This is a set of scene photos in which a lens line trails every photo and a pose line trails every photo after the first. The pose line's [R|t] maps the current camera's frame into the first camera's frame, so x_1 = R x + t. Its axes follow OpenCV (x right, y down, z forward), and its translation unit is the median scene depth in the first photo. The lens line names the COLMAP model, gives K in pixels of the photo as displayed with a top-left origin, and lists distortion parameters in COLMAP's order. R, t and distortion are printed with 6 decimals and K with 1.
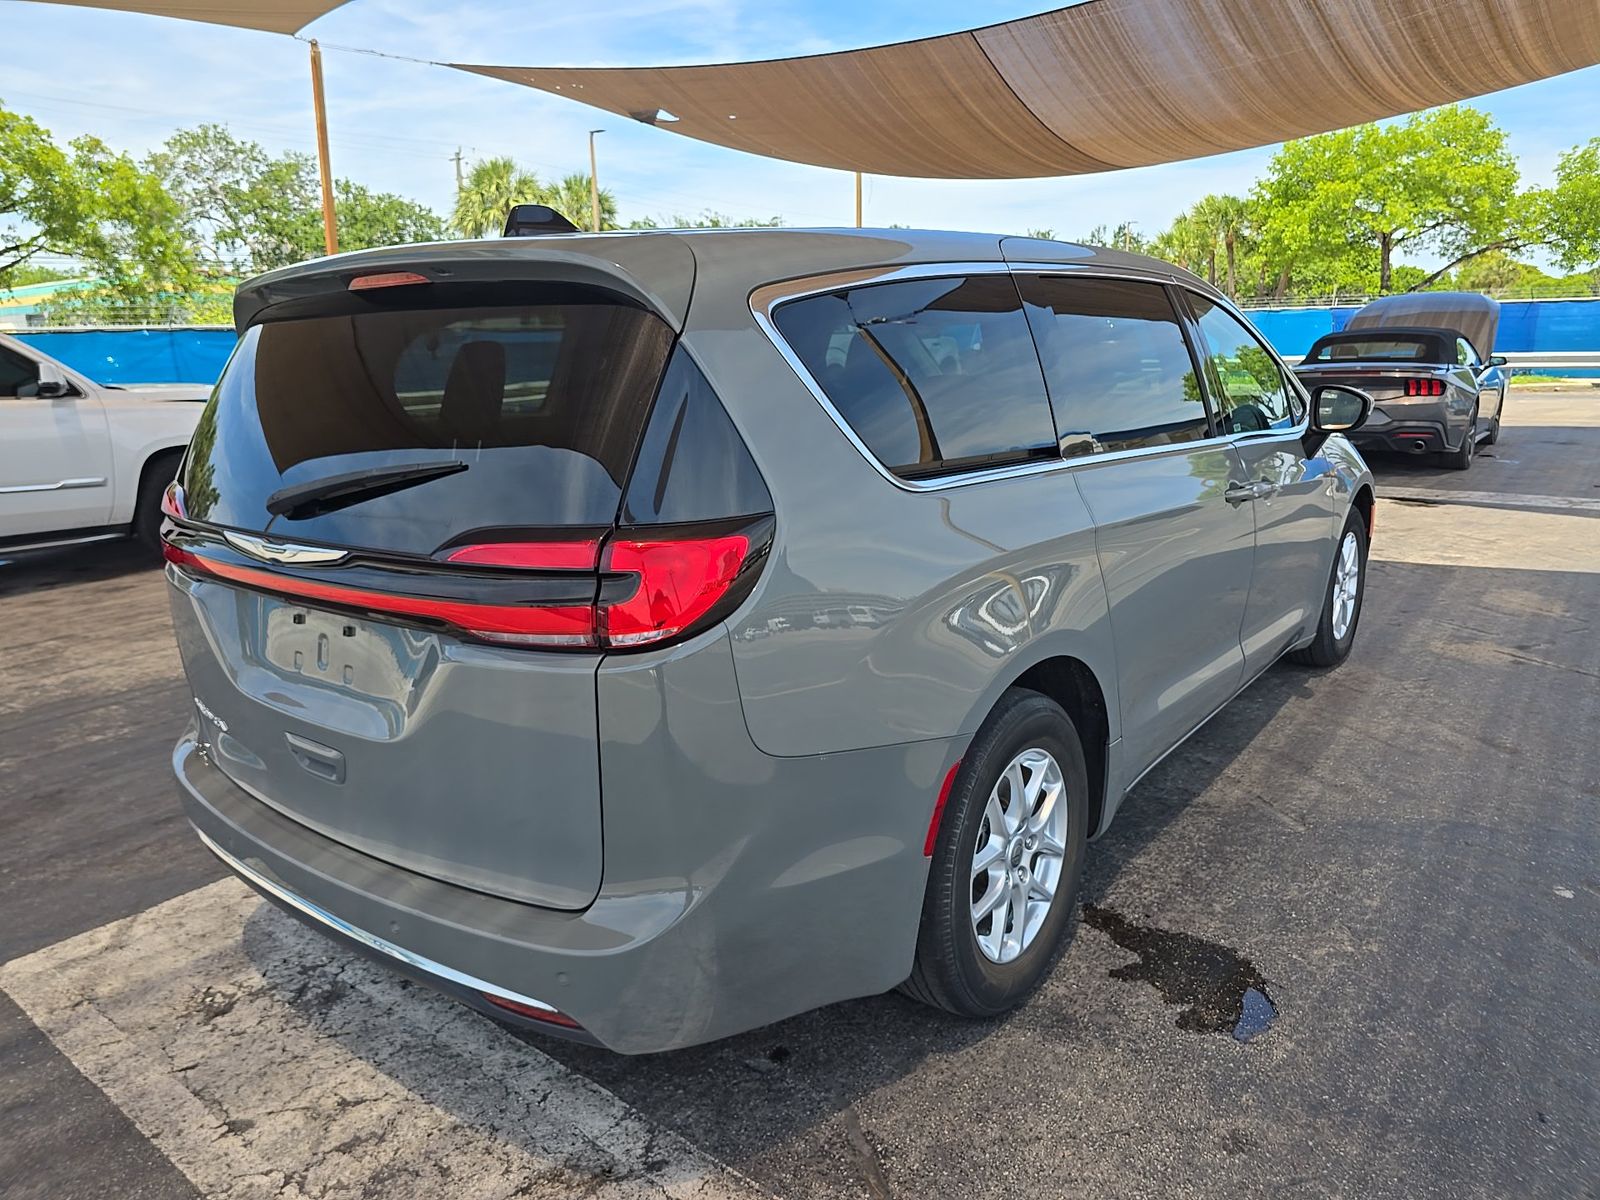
lens RADIAL K [[1101.5, 0, 800.0], [0, 1101.5, 600.0], [0, 0, 1]] dist [0.039258, -0.050531]
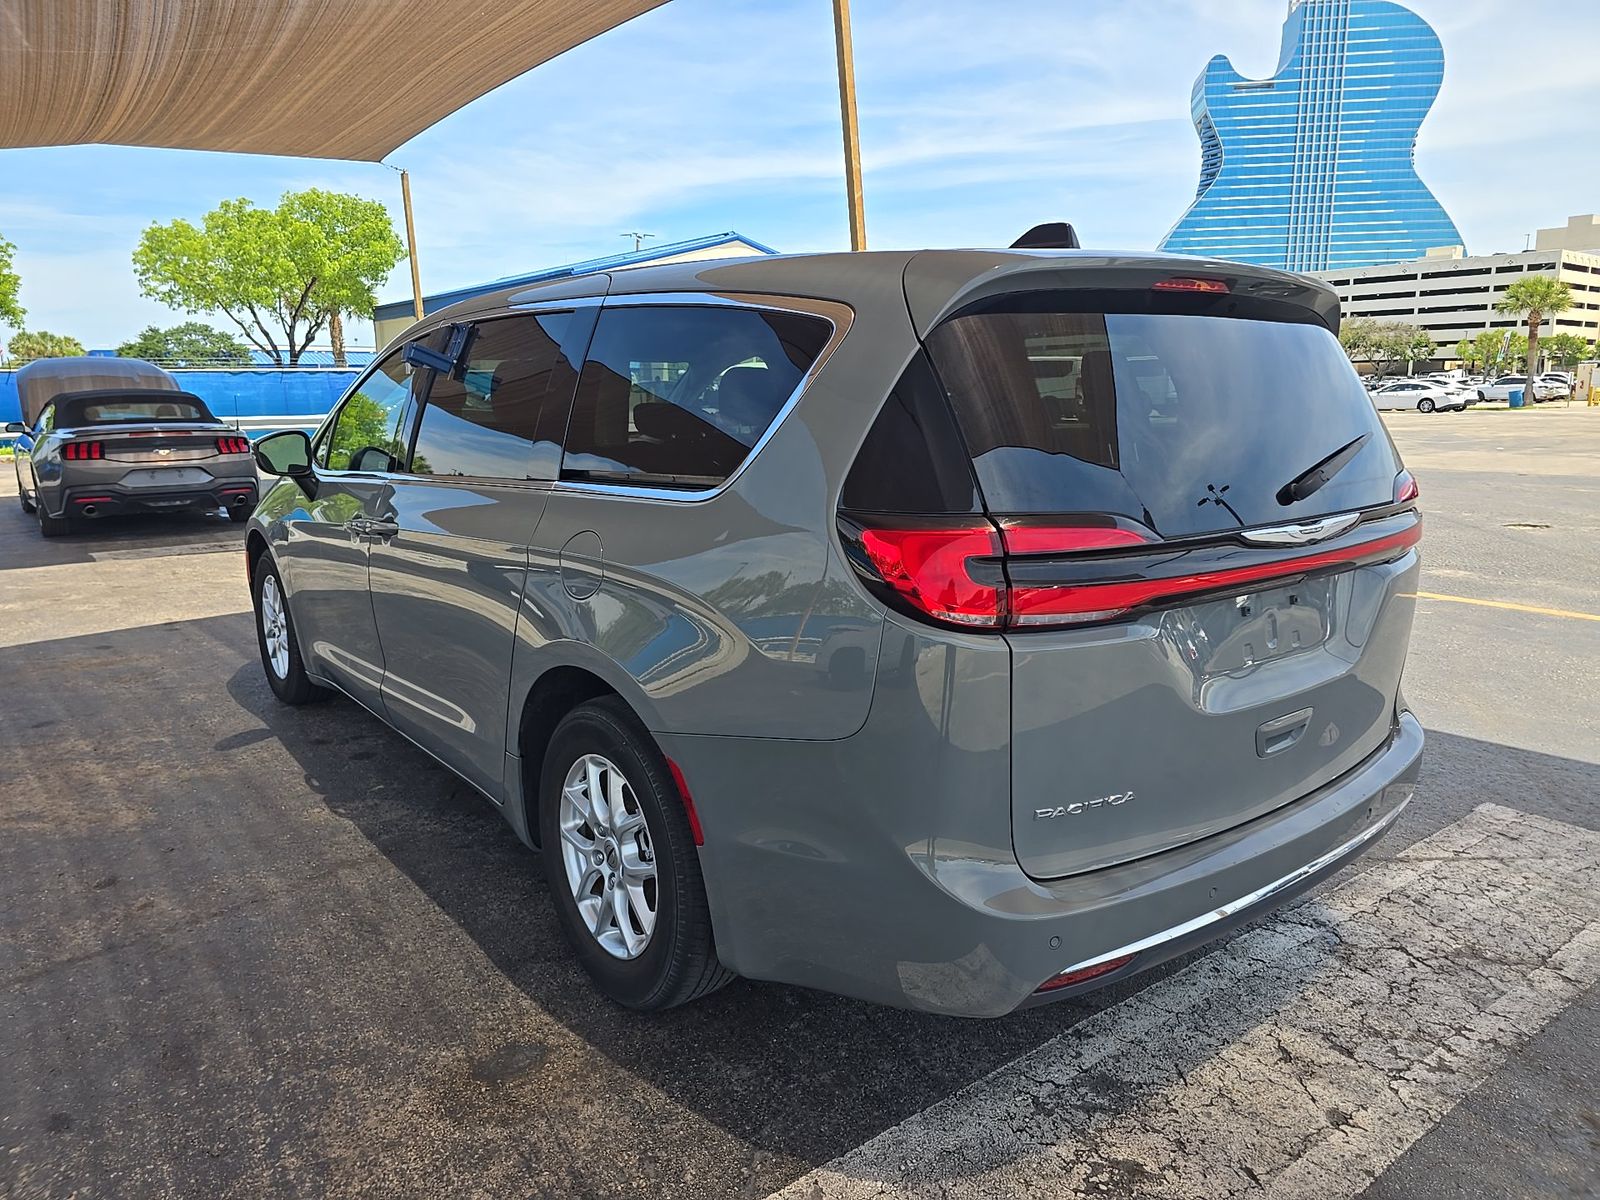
lens RADIAL K [[1094.4, 0, 794.5], [0, 1094.4, 625.7], [0, 0, 1]] dist [0.053722, -0.055338]
pose [[0.234852, -0.184297, 0.954400, -1.215792], [0.227133, 0.965085, 0.130469, -0.155151], [-0.945122, 0.186134, 0.268512, 0.910563]]
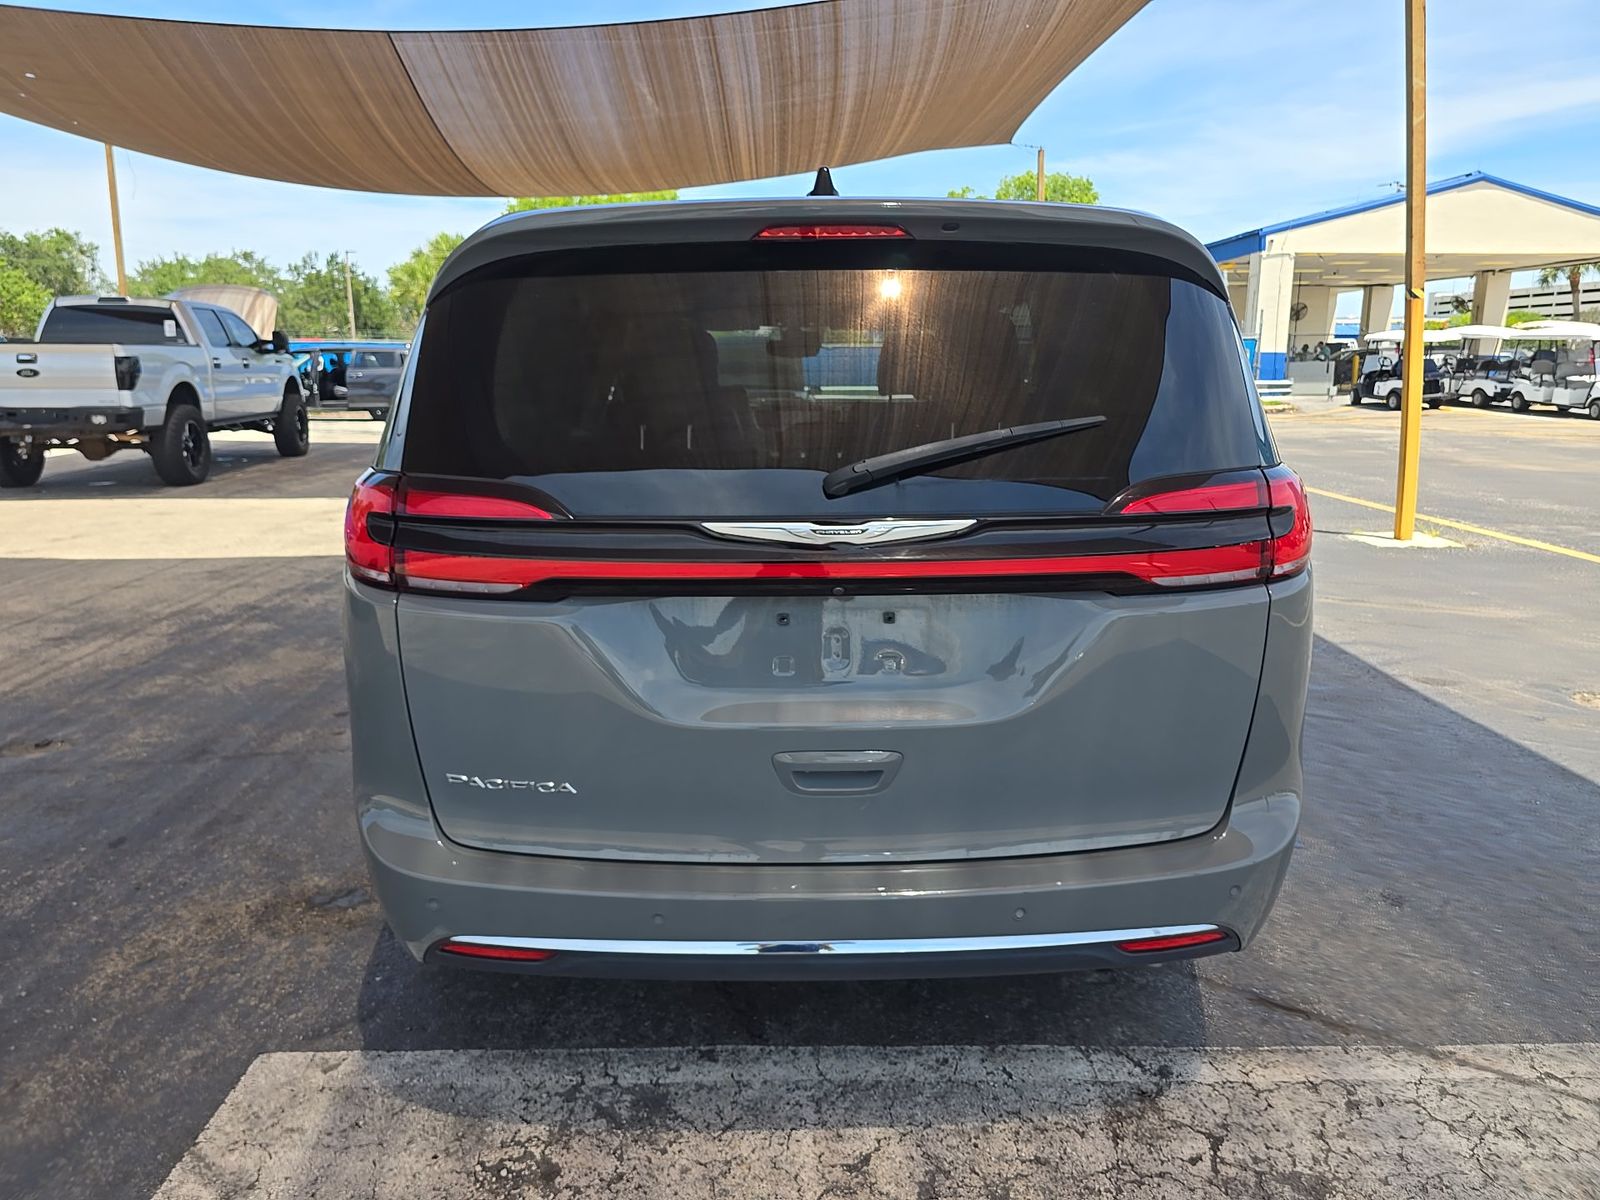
lens RADIAL K [[1094.1, 0, 799.7], [0, 1094.1, 608.4], [0, 0, 1]] dist [0.051756, -0.059633]
pose [[0.774163, -0.117647, 0.621957, -0.784770], [0.131271, 0.991054, 0.024069, -0.008445], [-0.619225, 0.063011, 0.782681, 0.266857]]
